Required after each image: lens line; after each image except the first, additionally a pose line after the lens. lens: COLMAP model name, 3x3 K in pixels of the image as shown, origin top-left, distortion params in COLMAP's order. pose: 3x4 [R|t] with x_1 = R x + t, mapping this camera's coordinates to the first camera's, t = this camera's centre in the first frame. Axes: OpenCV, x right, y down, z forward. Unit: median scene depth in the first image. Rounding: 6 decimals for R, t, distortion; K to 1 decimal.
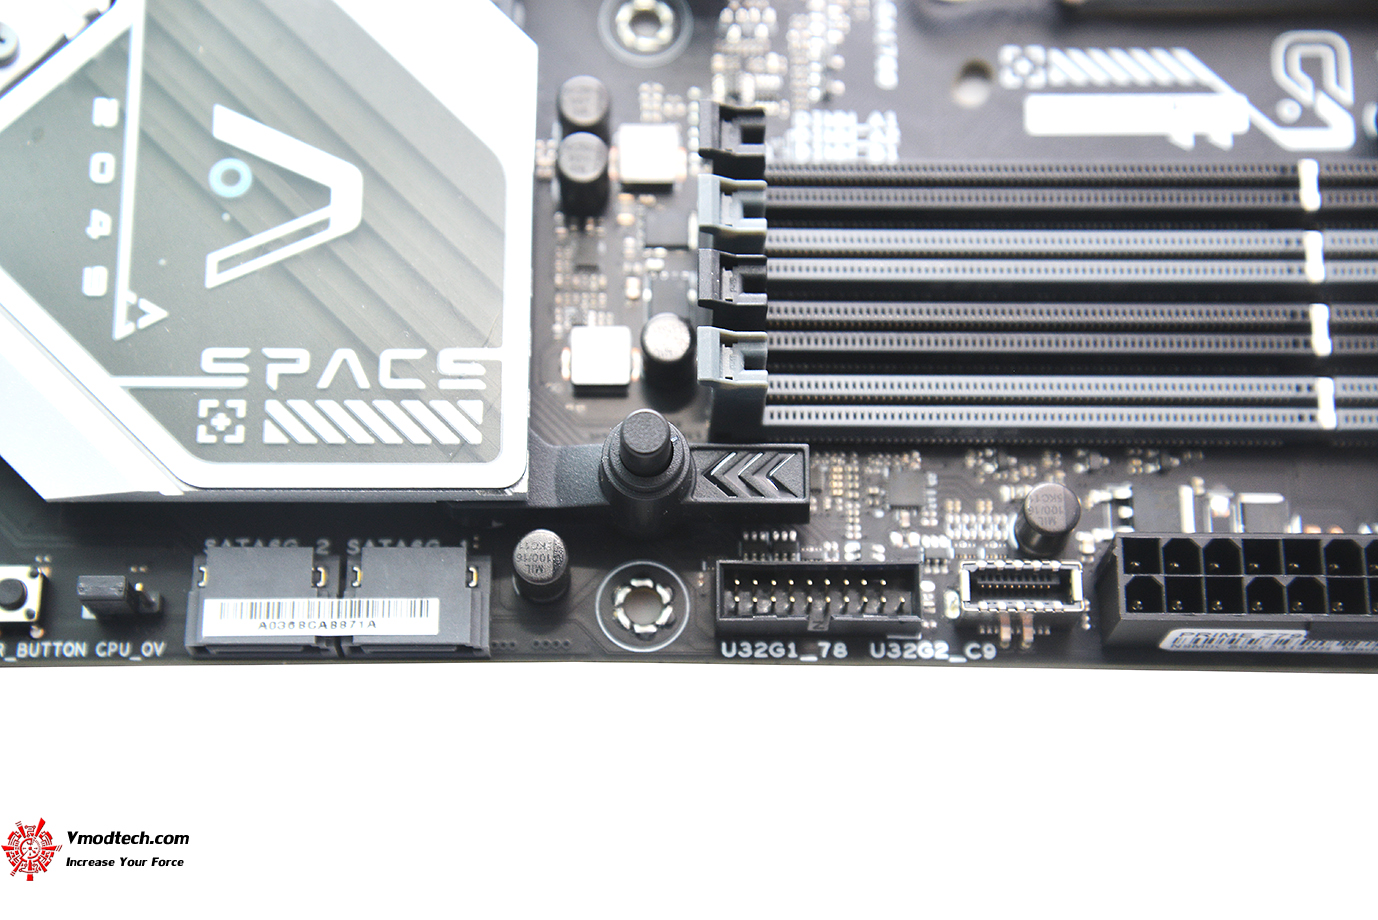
lens RADIAL K [[2633.5, 0, 677.6], [0, 2633.5, 453.7], [0, 0, 1]] dist [0.304697, 0.115388]
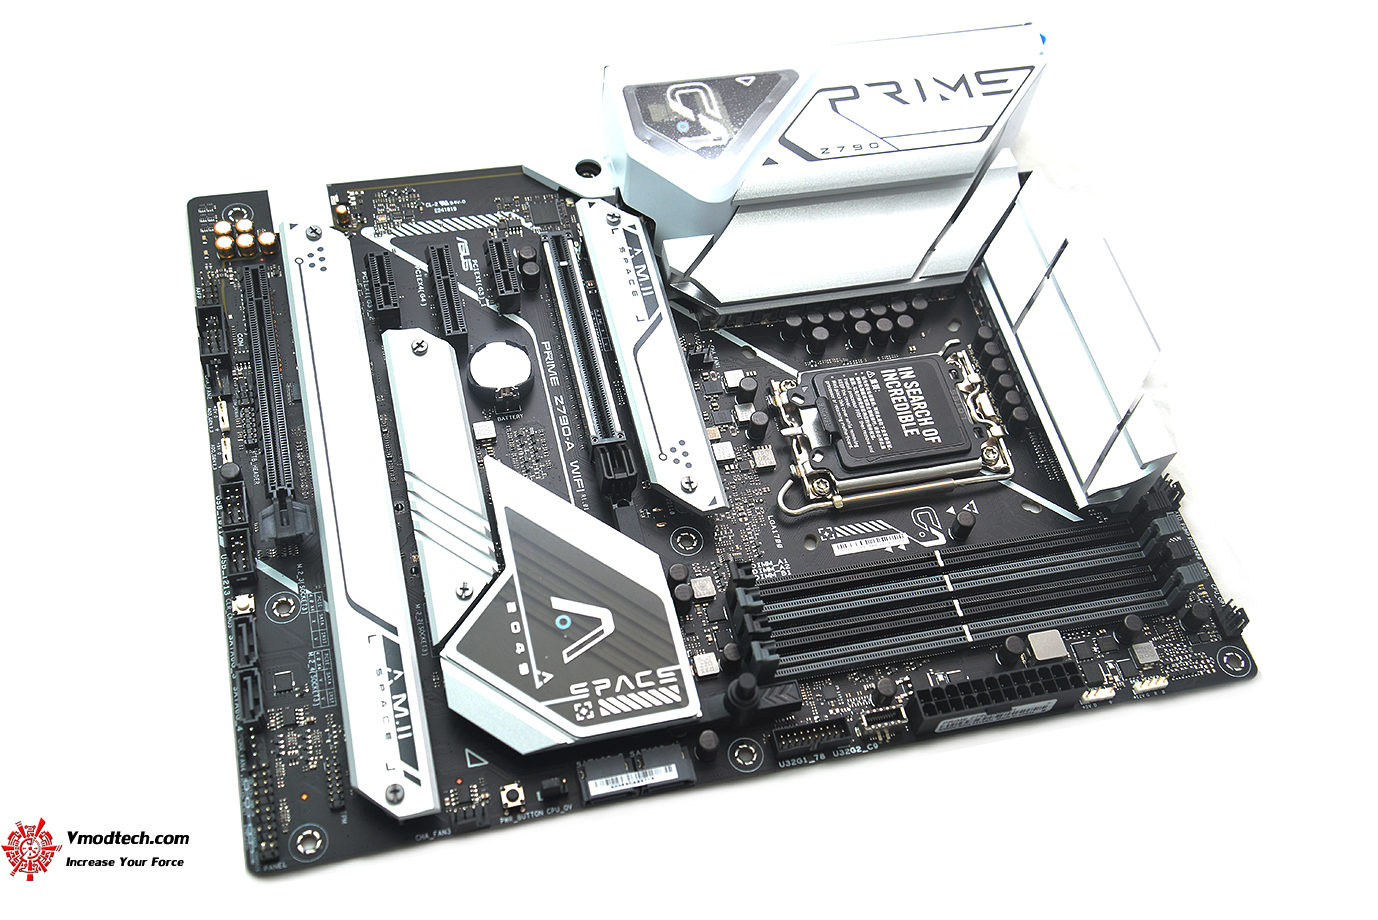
lens RADIAL K [[1482.2, 0, 675.0], [0, 1482.2, 459.9], [0, 0, 1]] dist [0.074713, 0.011301]
pose [[0.969548, -0.158469, 0.186717, -0.311544], [0.197803, 0.956254, -0.215528, 0.082674], [-0.144395, 0.245898, 0.958480, -0.470441]]
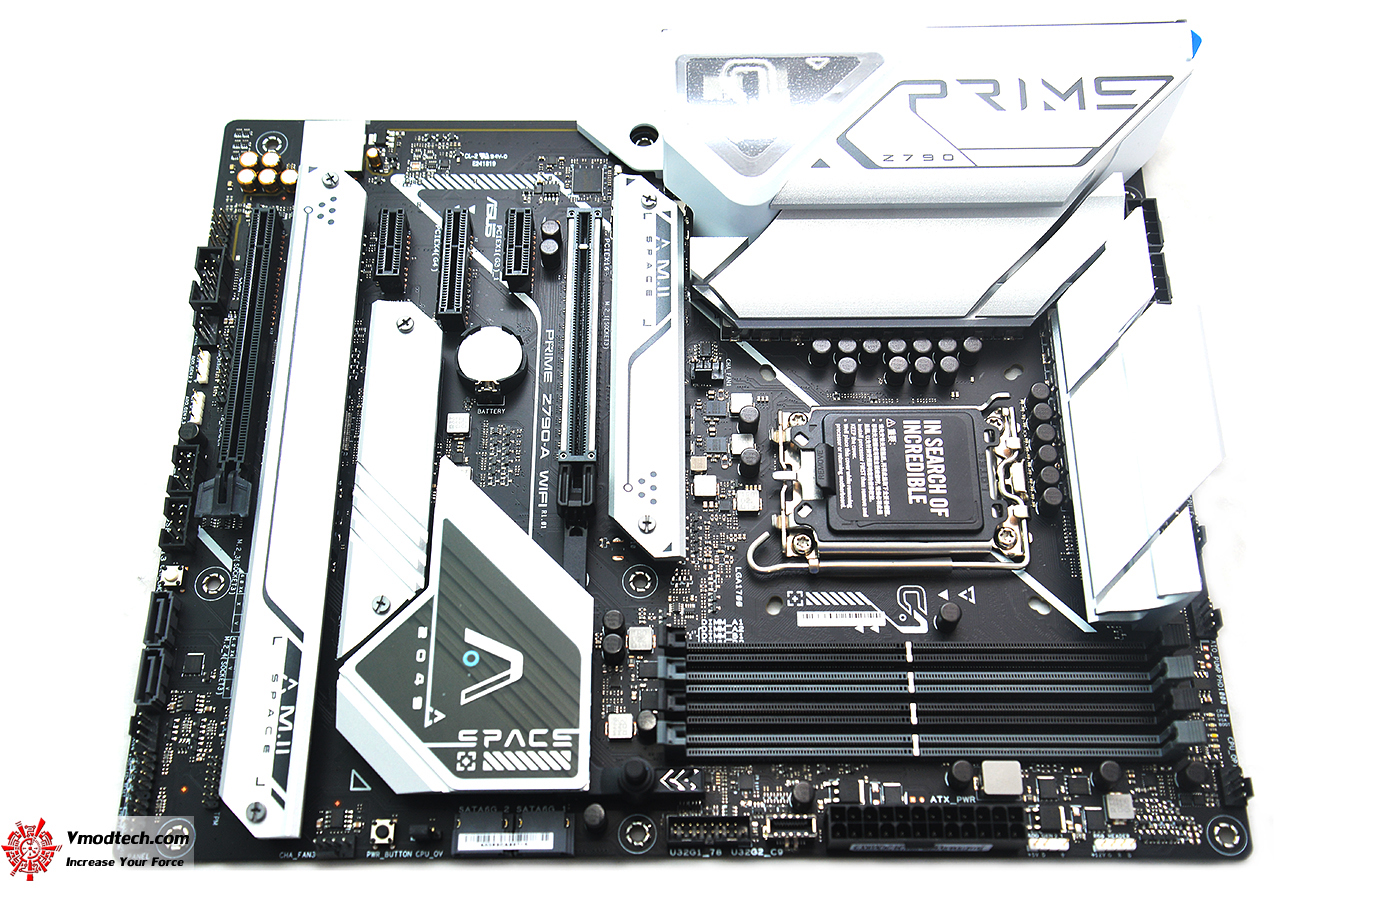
lens RADIAL K [[1482.2, 0, 675.0], [0, 1482.2, 459.9], [0, 0, 1]] dist [0.074713, 0.011301]
pose [[0.999490, -0.014090, -0.028674, 0.065857], [0.010804, 0.993686, -0.111676, -0.131369], [0.030066, 0.111310, 0.993331, -0.398810]]
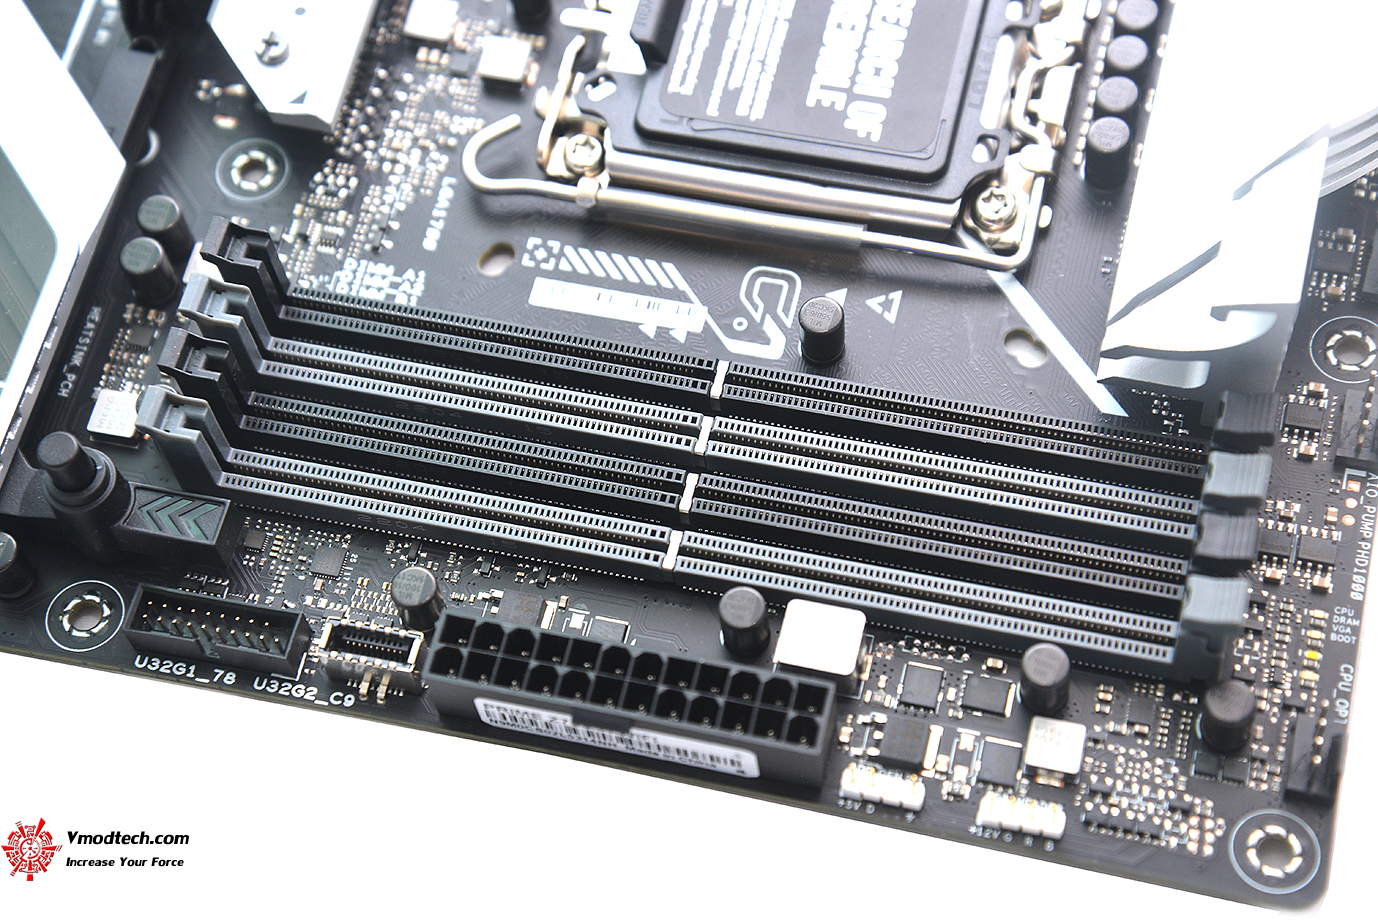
lens RADIAL K [[2633.5, 0, 677.6], [0, 2633.5, 453.7], [0, 0, 1]] dist [0.304697, 0.115388]
pose [[0.965018, 0.162871, -0.205458, 0.488419], [-0.192184, 0.972472, -0.131772, 0.095825], [0.178340, 0.166648, 0.969754, -0.143972]]
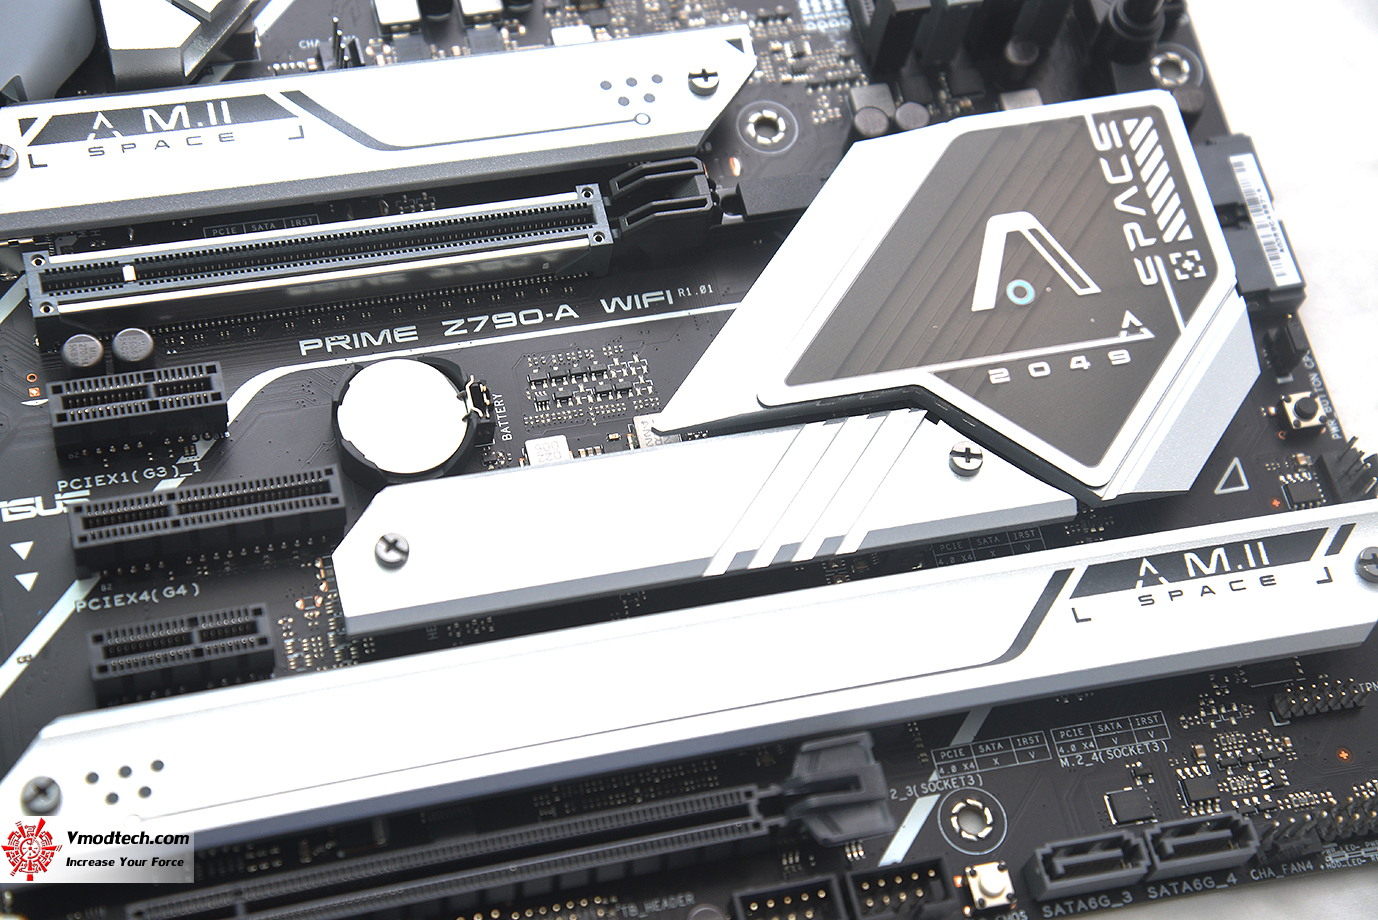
lens RADIAL K [[2746.6, 0, 678.2], [0, 2746.6, 458.7], [0, 0, 1]] dist [0.393705, 0.262757]
pose [[-0.230898, -0.890868, 0.391203, -0.794700], [0.871420, -0.010499, 0.490426, -1.004734], [-0.432798, 0.454140, 0.778745, -0.044032]]
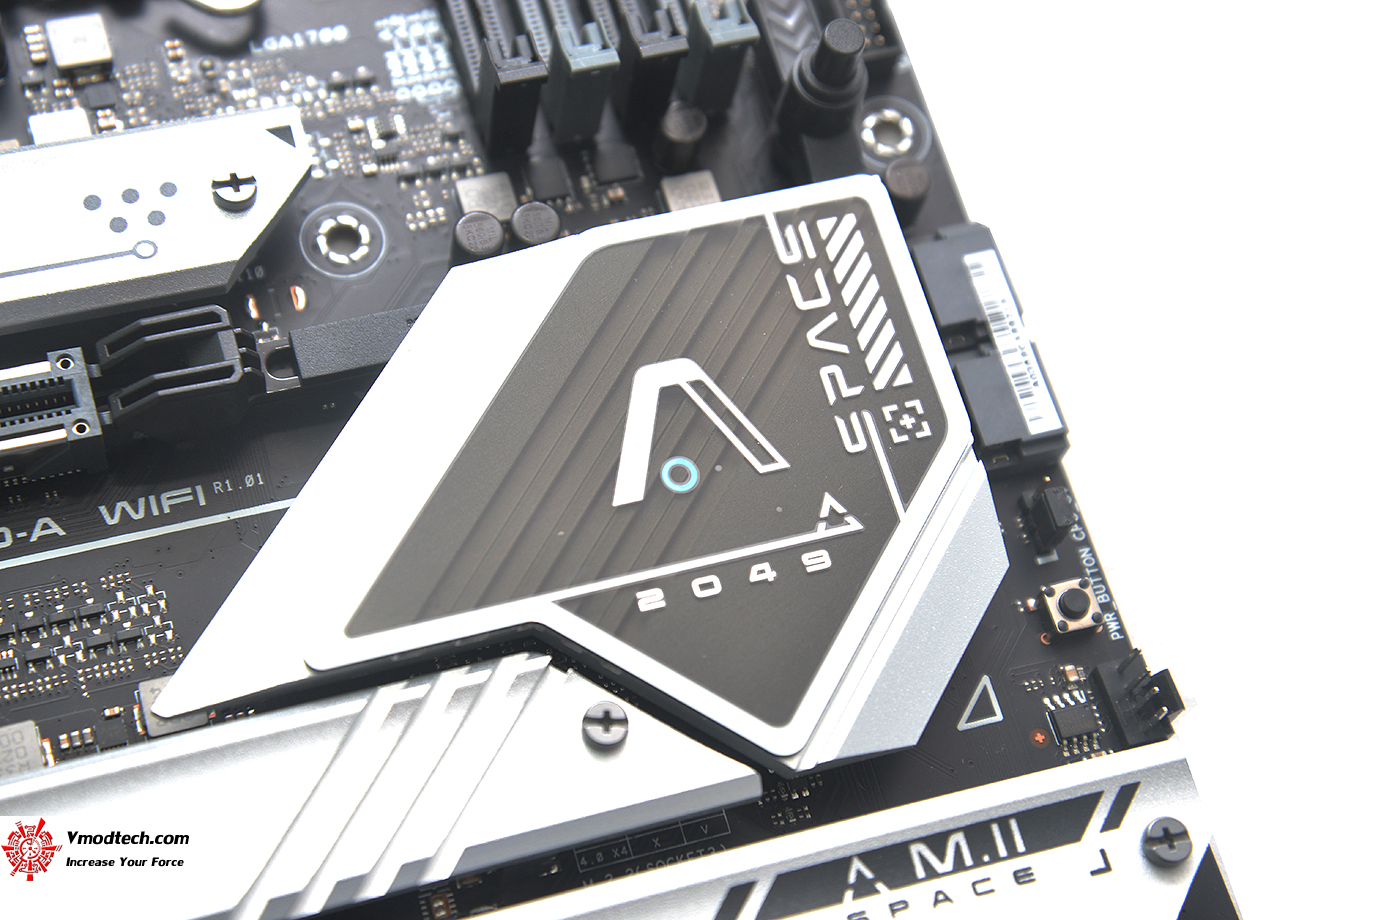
lens RADIAL K [[2633.5, 0, 677.6], [0, 2633.5, 453.7], [0, 0, 1]] dist [0.304697, 0.115388]
pose [[-0.284088, -0.898259, 0.335297, -0.509053], [0.855887, -0.079965, 0.510944, -0.634642], [-0.432148, 0.432130, 0.791525, 0.180748]]
